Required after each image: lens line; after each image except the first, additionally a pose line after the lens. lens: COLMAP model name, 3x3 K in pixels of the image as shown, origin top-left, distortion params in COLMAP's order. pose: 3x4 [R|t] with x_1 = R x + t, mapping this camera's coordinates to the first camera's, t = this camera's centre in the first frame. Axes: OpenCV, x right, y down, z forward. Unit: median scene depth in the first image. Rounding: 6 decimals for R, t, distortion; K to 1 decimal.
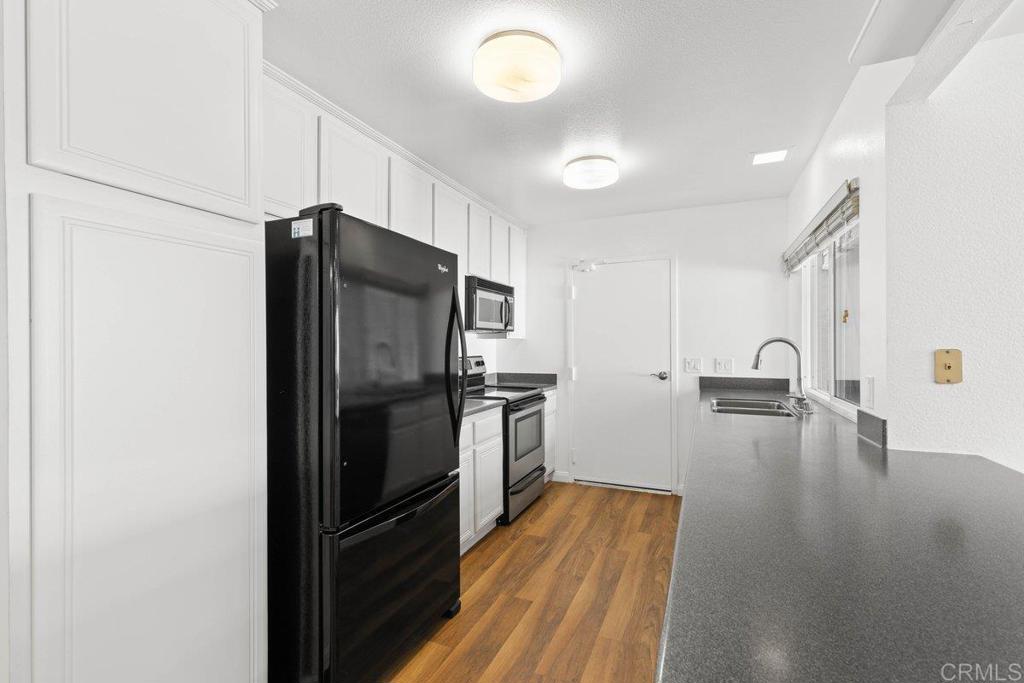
lens RADIAL K [[460.5, 0, 513.2], [0, 460.5, 345.2], [0, 0, 1]] dist [-0.004484, -0.000277]
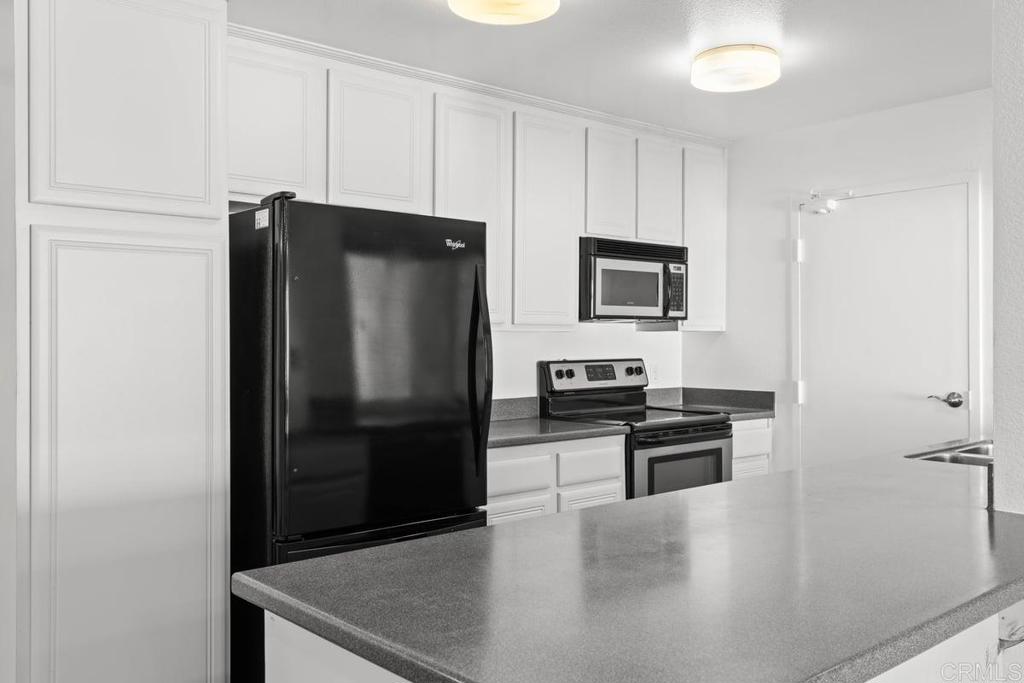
lens RADIAL K [[885.6, 0, 511.8], [0, 885.6, 340.1], [0, 0, 1]] dist [-0.008432, -0.004410]
pose [[0.899288, 0.003292, -0.437345, 0.358552], [-0.003070, 0.999995, 0.001213, -0.003848], [0.437346, 0.000252, 0.899293, -0.184517]]
